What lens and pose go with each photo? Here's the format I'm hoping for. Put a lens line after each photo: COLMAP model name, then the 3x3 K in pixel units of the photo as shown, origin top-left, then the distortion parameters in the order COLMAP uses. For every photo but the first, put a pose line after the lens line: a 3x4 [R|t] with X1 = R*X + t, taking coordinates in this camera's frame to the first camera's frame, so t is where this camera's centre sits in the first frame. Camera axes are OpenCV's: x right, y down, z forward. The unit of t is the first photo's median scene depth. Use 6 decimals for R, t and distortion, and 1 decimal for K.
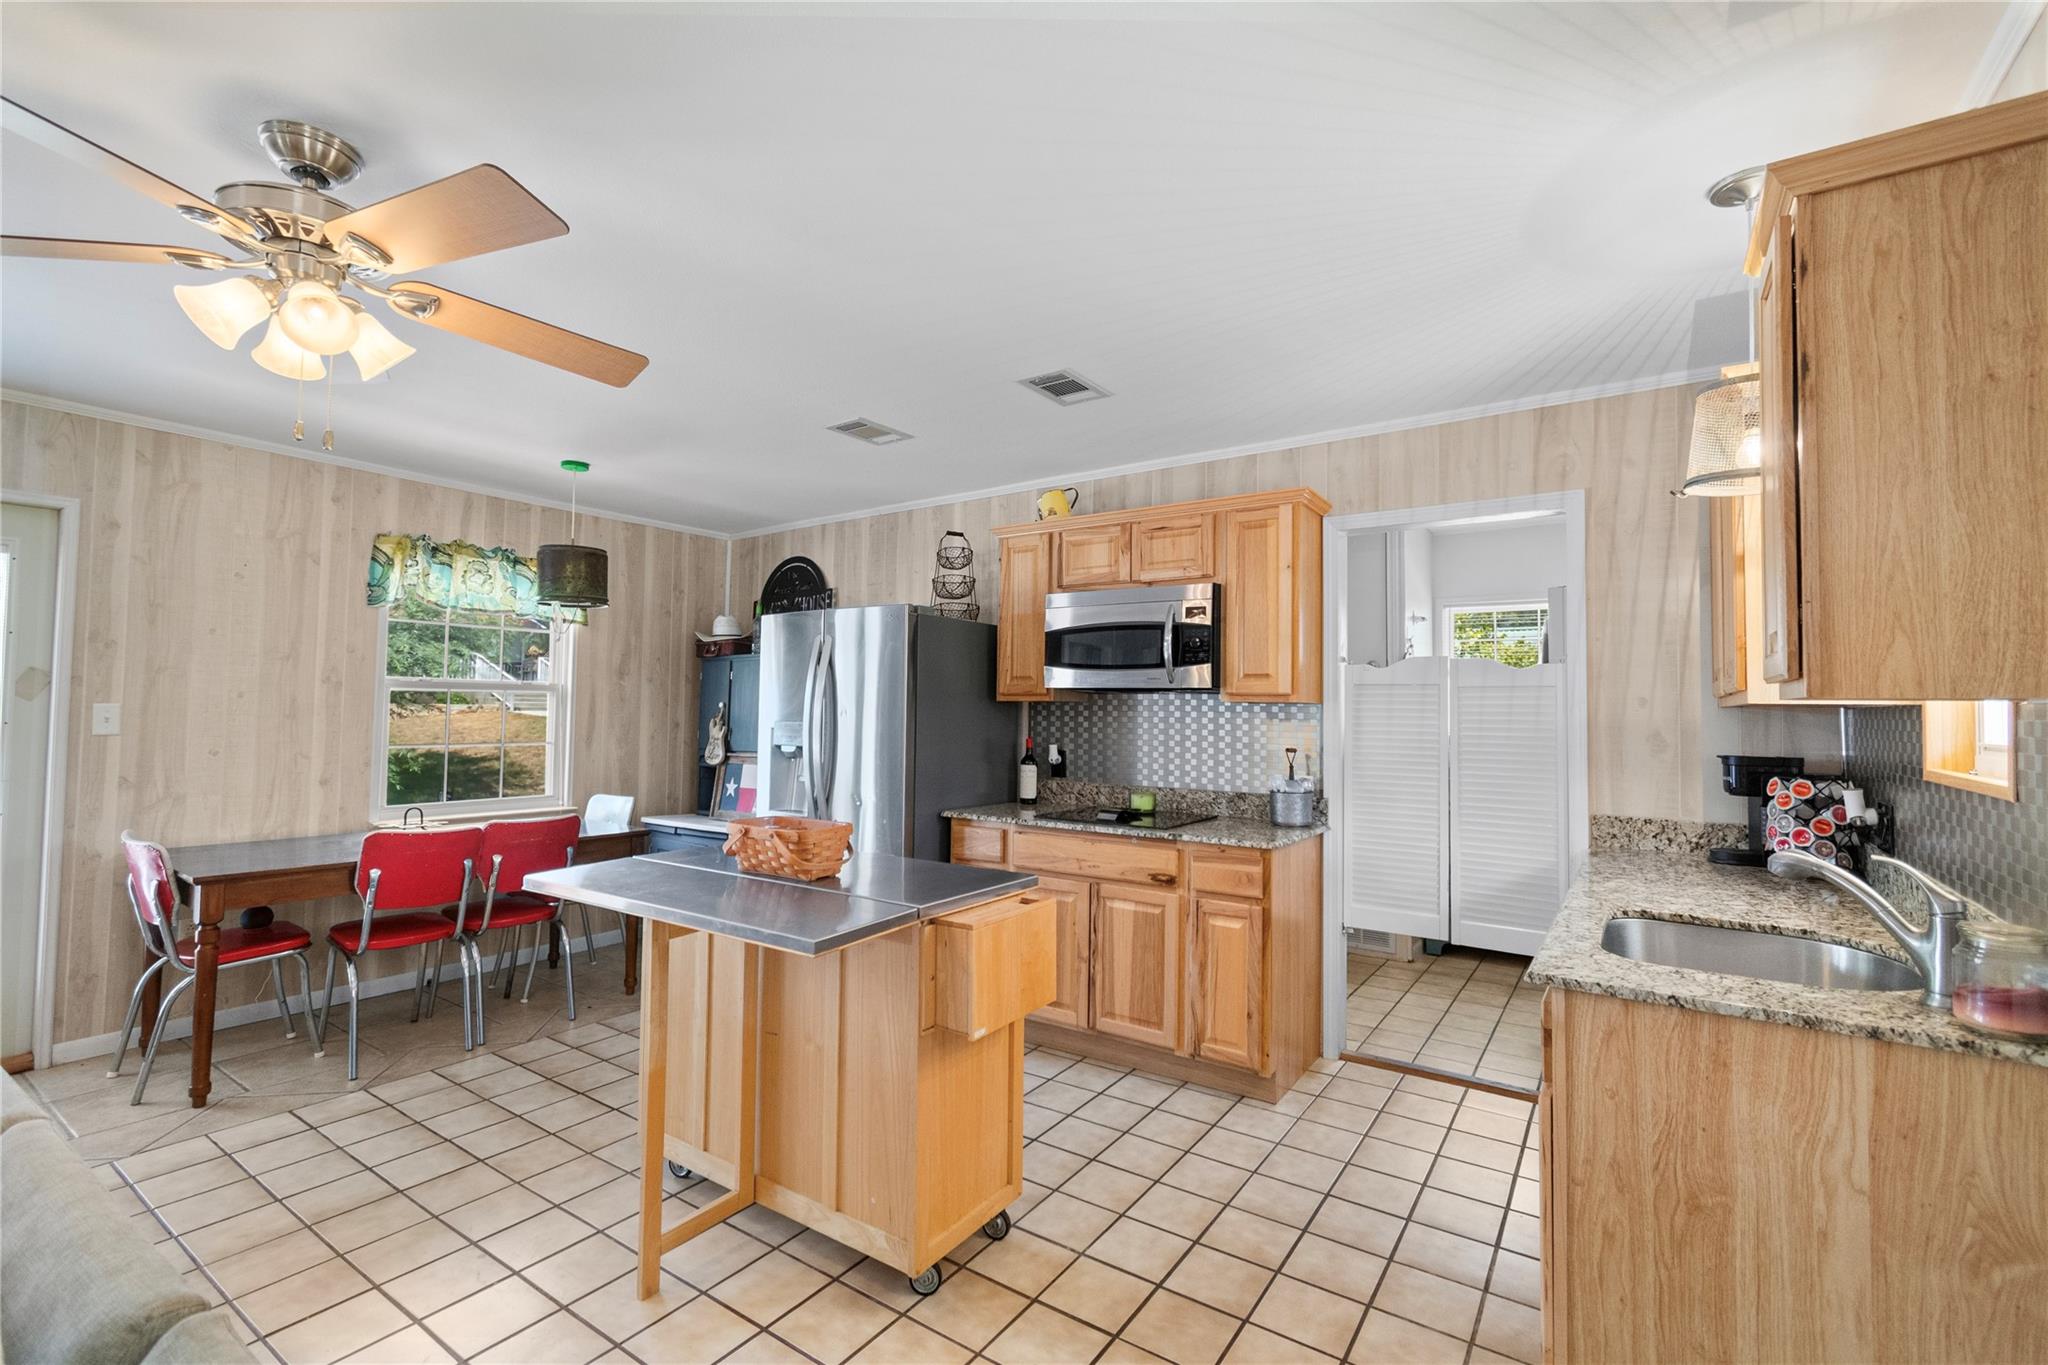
lens RADIAL K [[902.8, 0, 1019.1], [0, 902.8, 678.6], [0, 0, 1]] dist [0.002503, -0.000208]
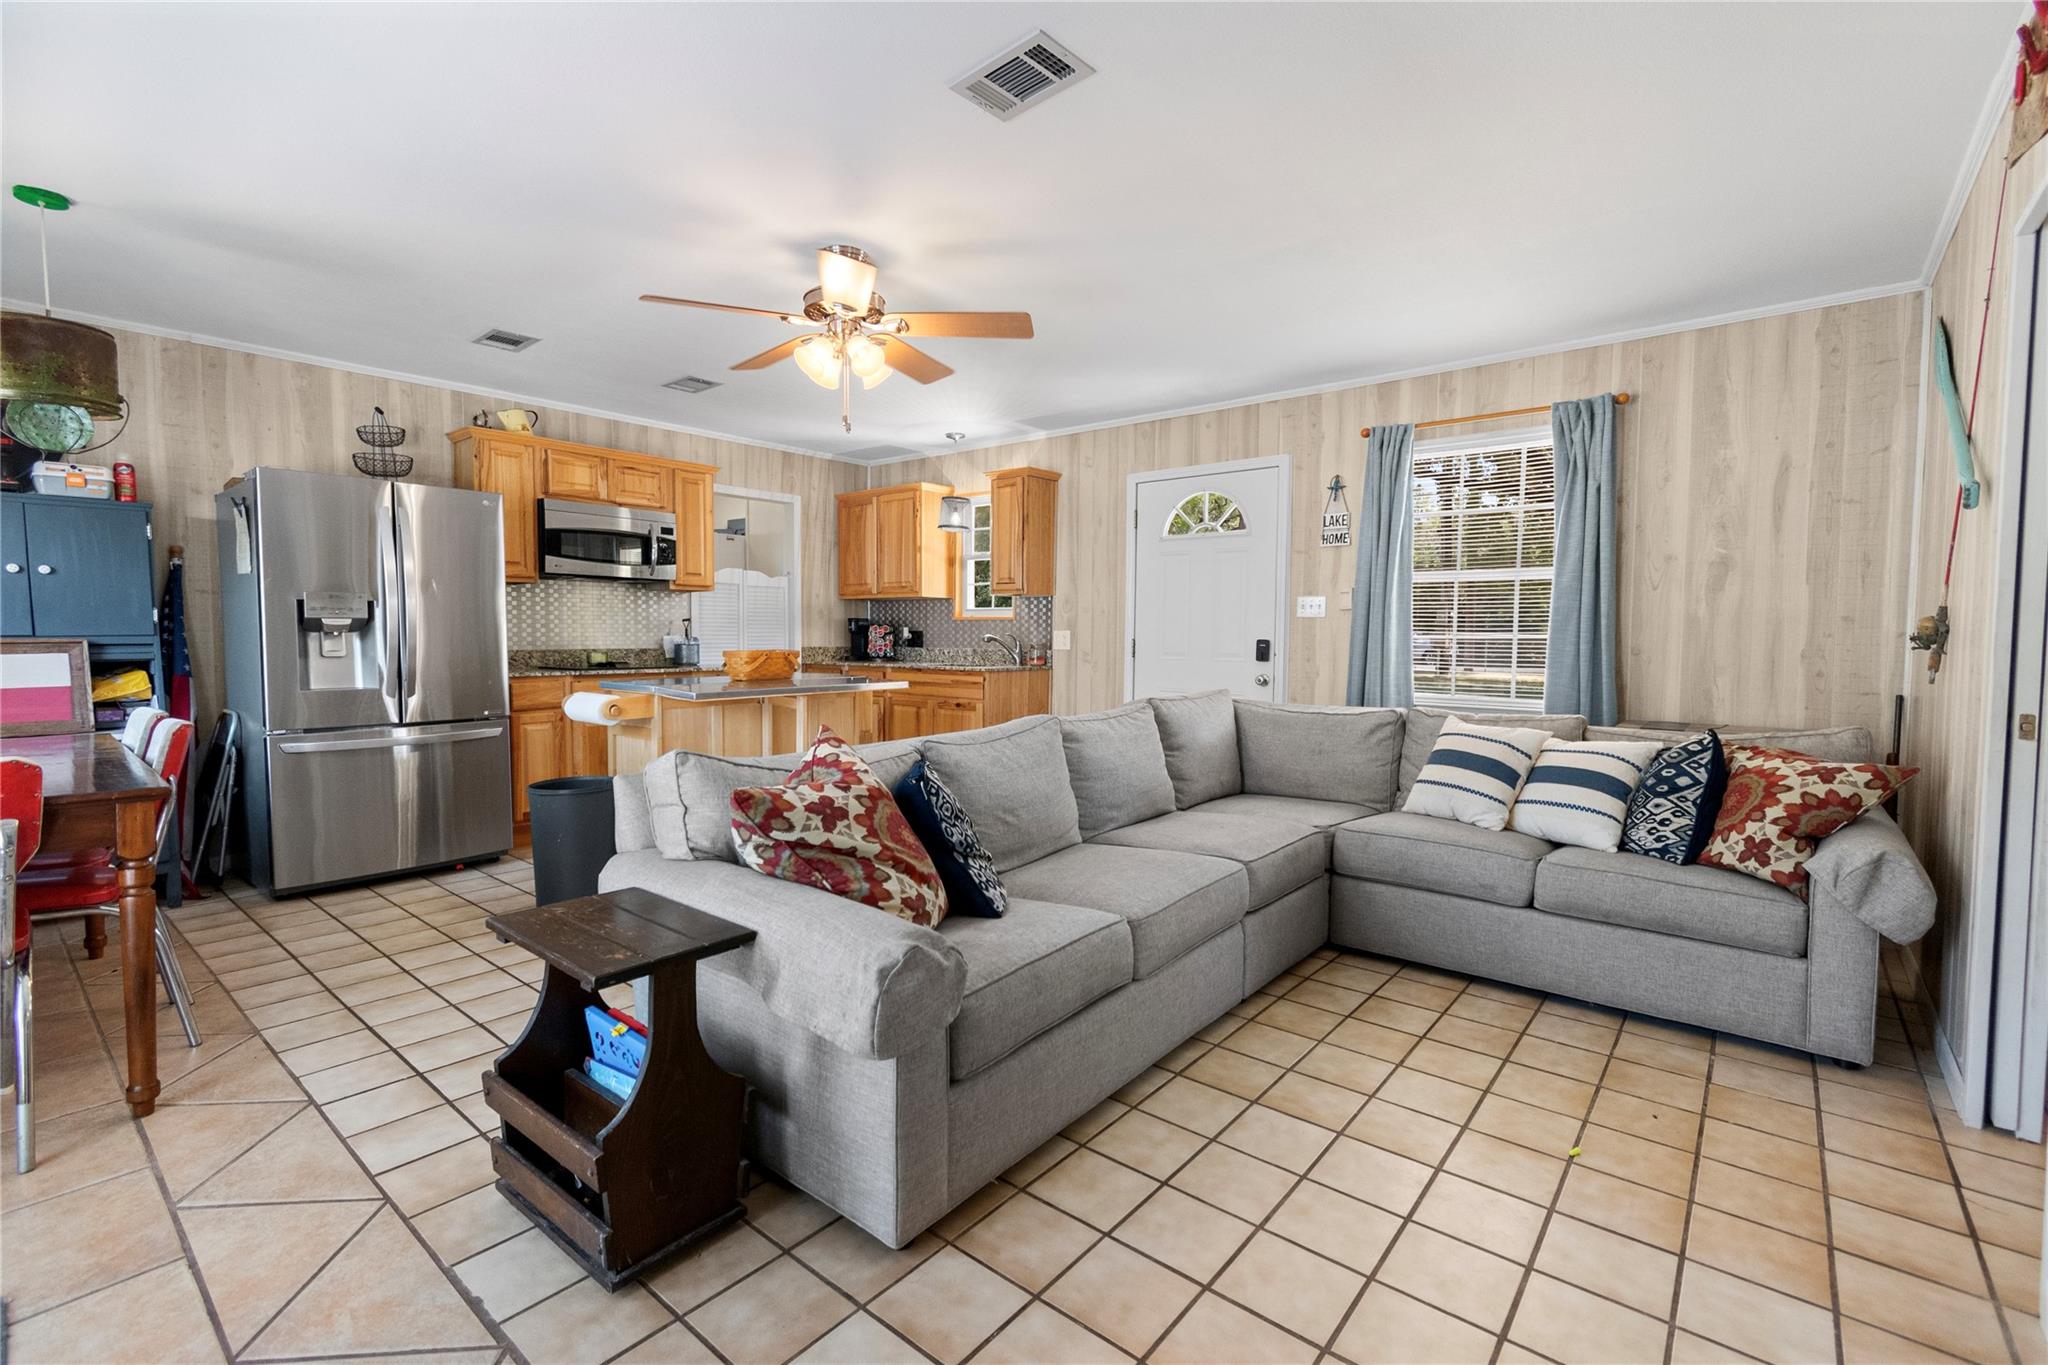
lens RADIAL K [[902.8, 0, 1022.3], [0, 902.8, 677.1], [0, 0, 1]] dist [0.002503, -0.000208]
pose [[0.091192, -0.061466, 0.993935, -1.343789], [-0.043022, 0.996918, 0.065597, 0.050683], [-0.994904, -0.048743, 0.088267, 0.241095]]
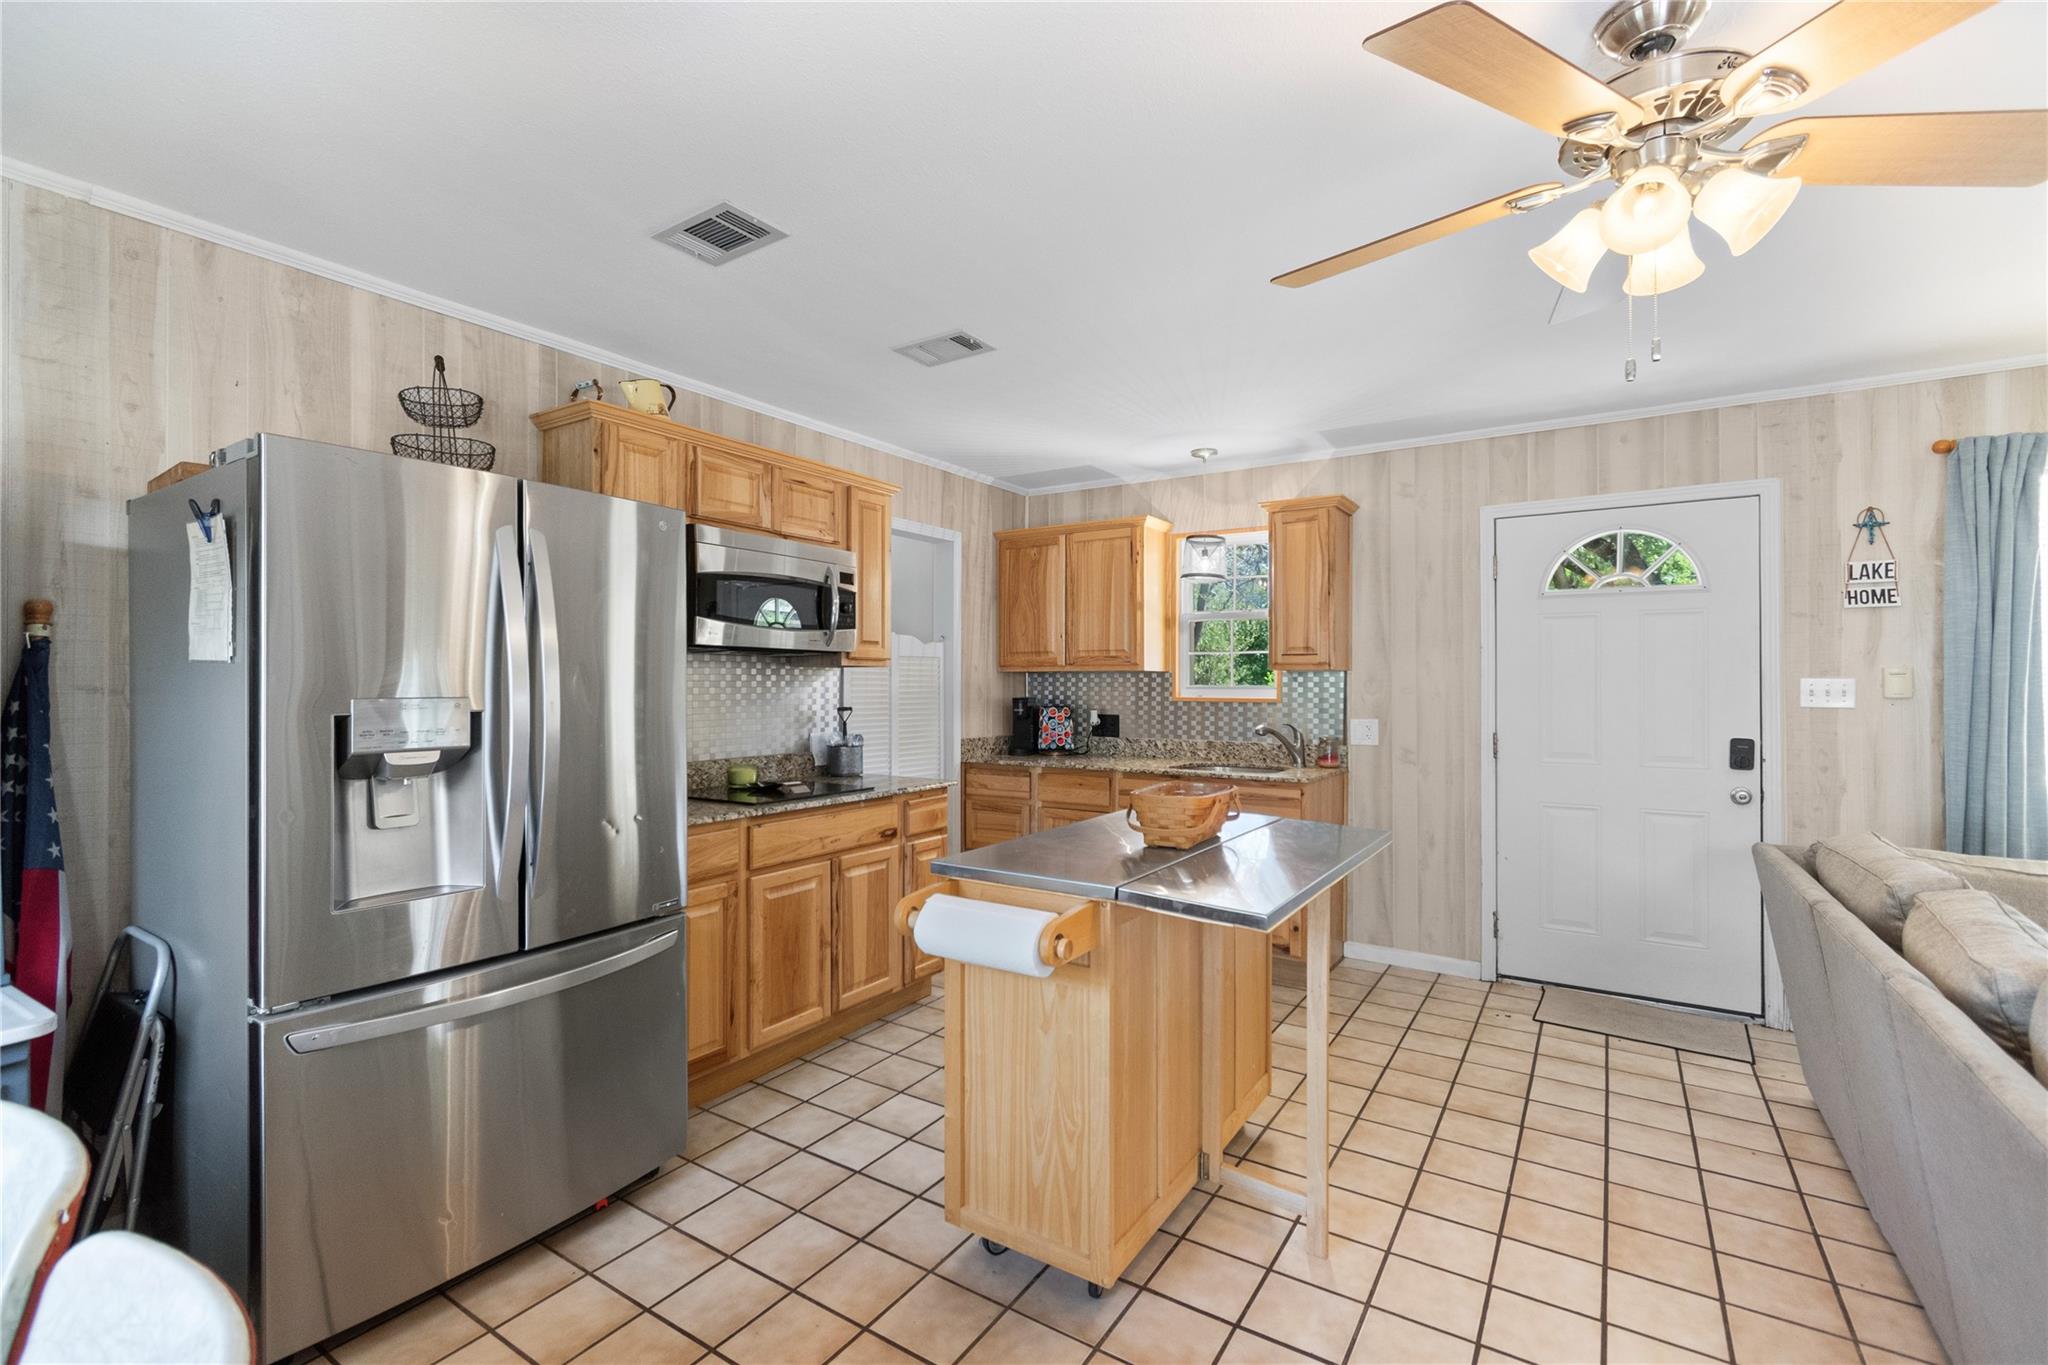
lens RADIAL K [[902.8, 0, 1019.7], [0, 902.8, 678.5], [0, 0, 1]] dist [0.002503, -0.000208]
pose [[-0.022778, -0.006988, 0.999716, -0.854872], [-0.039402, 0.999205, 0.006087, 0.026953], [-0.998964, -0.039252, -0.023035, 0.837305]]
